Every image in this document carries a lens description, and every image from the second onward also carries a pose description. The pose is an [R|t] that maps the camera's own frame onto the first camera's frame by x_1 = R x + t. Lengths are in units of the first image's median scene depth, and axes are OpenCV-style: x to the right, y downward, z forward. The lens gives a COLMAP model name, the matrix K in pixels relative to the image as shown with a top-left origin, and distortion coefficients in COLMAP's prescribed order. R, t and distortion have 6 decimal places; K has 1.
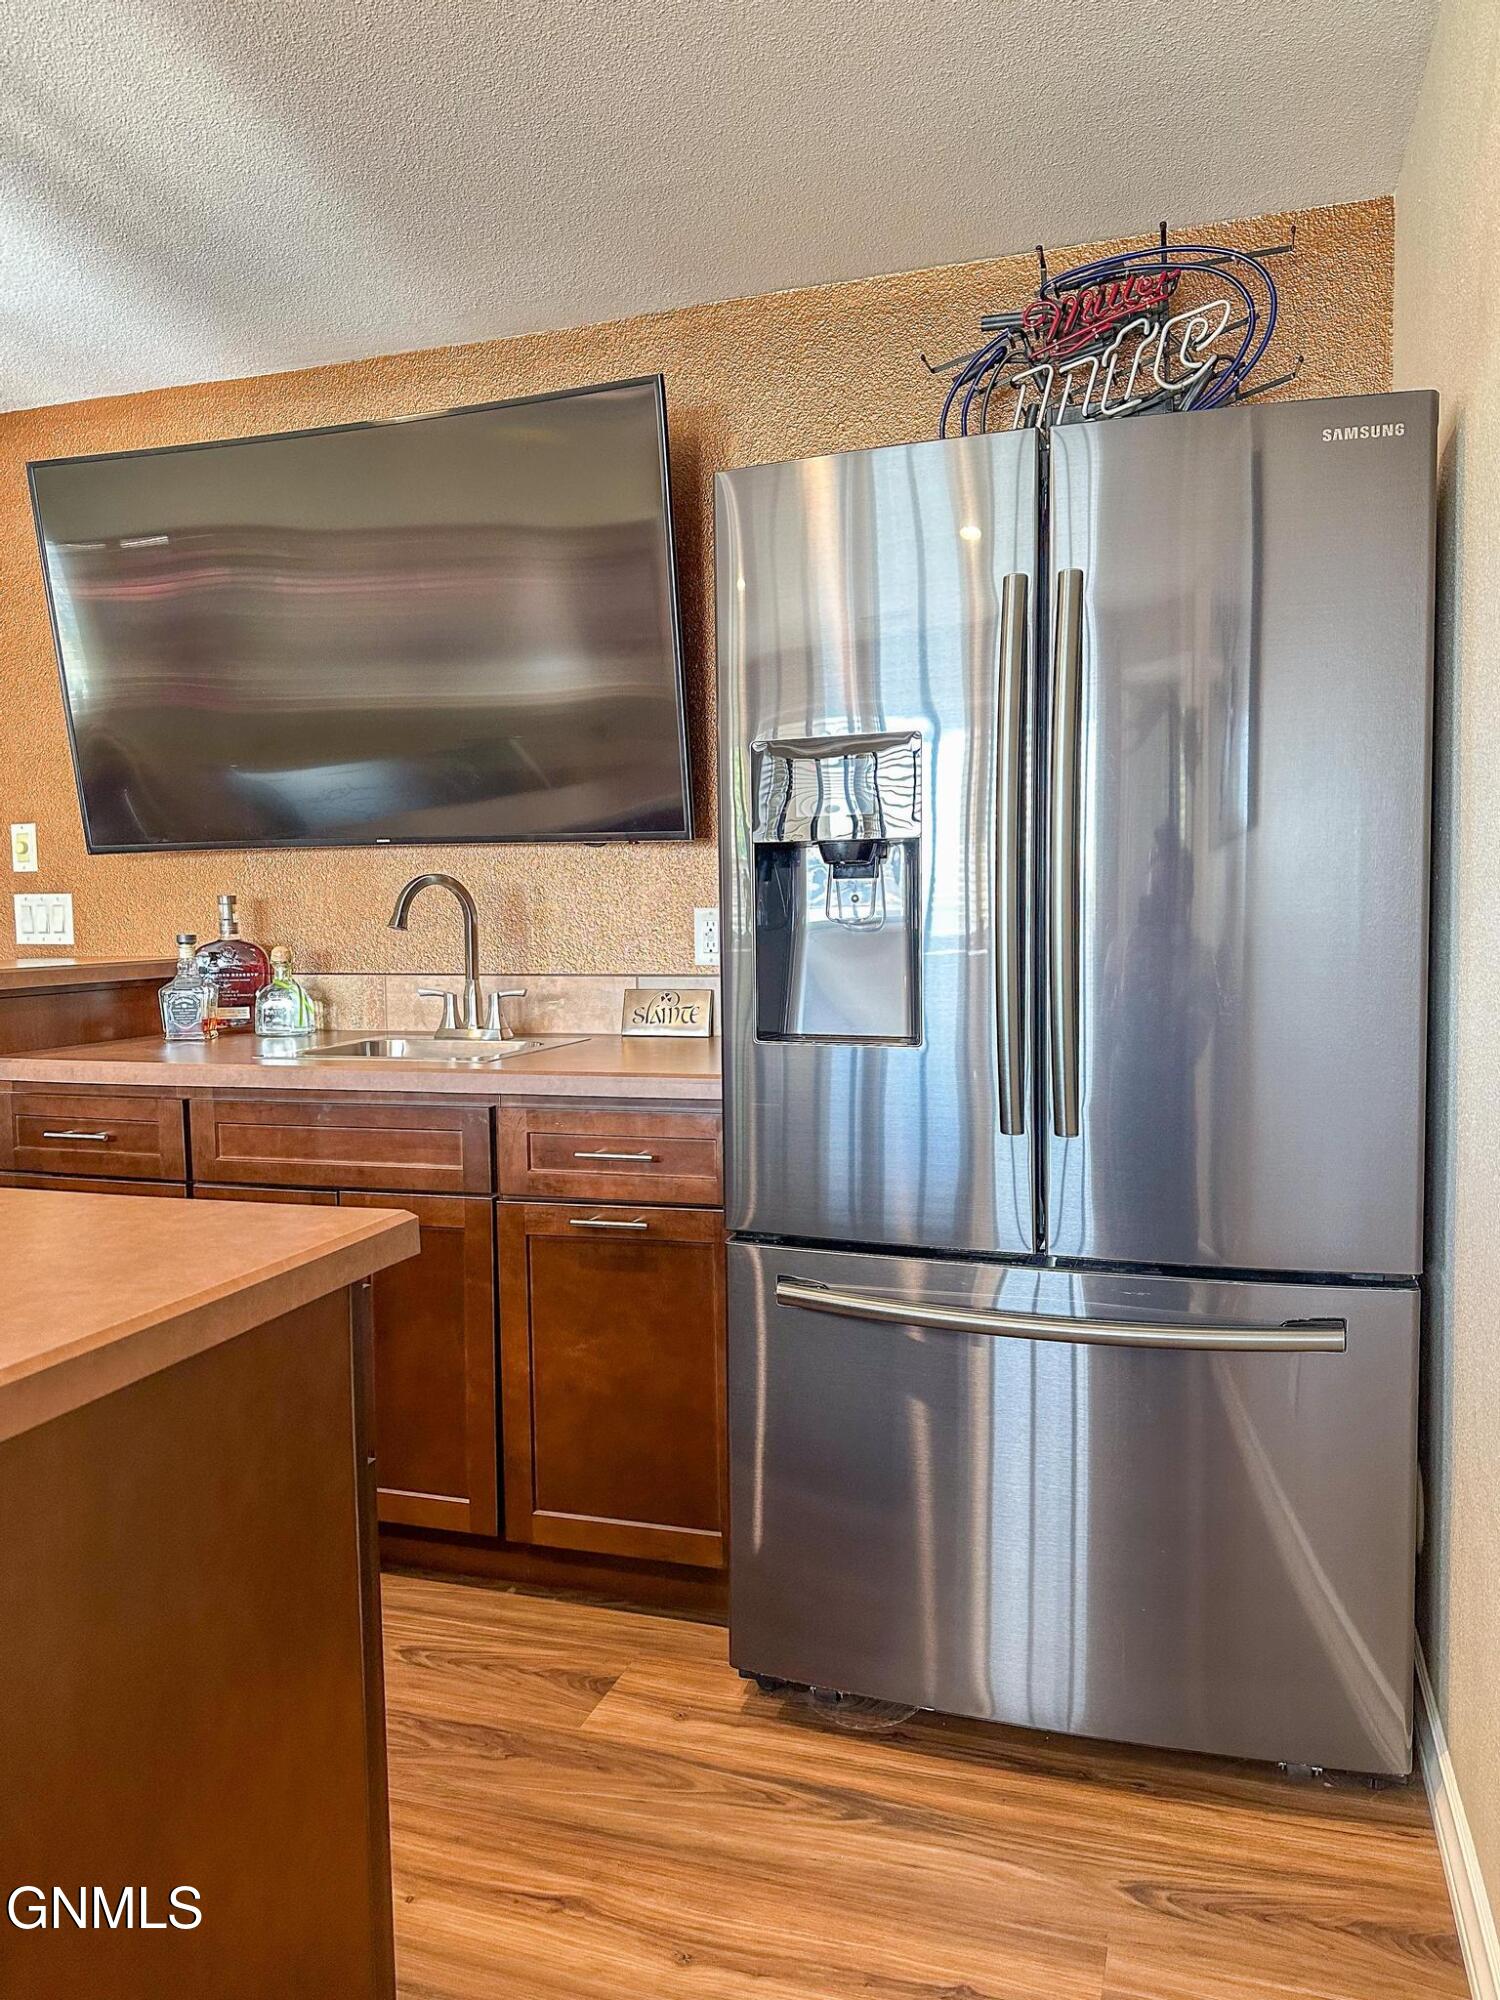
lens RADIAL K [[1358.2, 0, 750.0], [0, 1358.2, 1000.0], [0, 0, 1]] dist [0.001647, -0.000485]
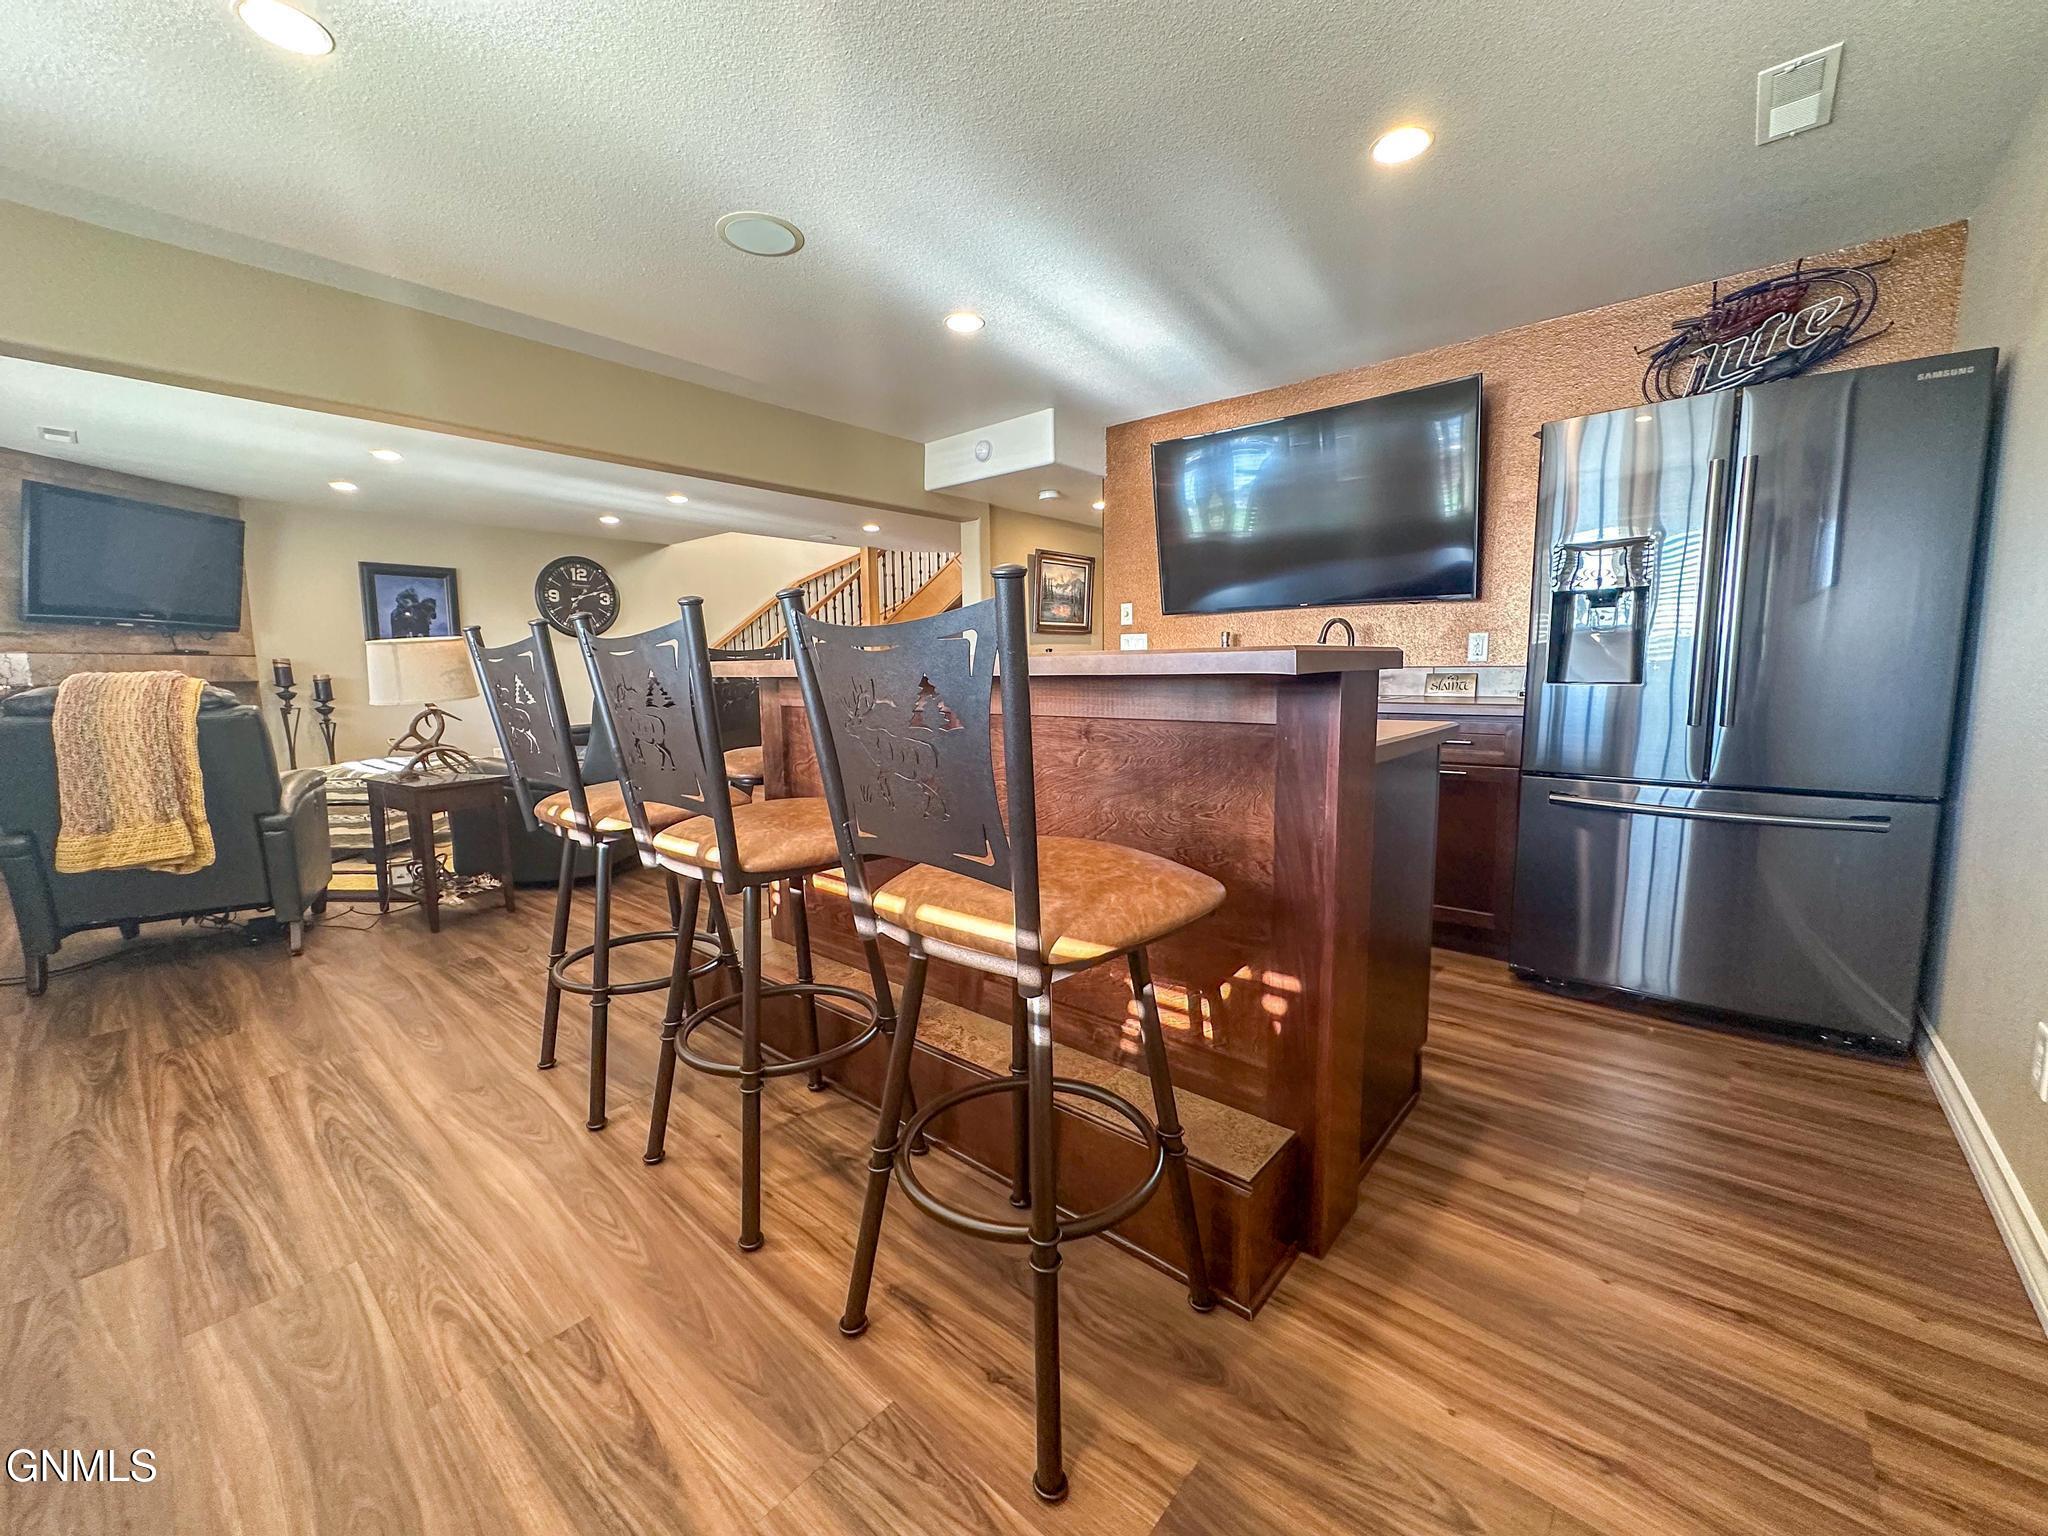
lens RADIAL K [[807.0, 0, 1024.0], [0, 807.0, 768.0], [0, 0, 1]] dist [0.001435, 0.000364]
pose [[0.930812, 0.055146, -0.361314, -0.287737], [-0.039267, 0.997919, 0.051150, 0.127920], [0.363383, -0.033423, 0.931040, -0.512793]]
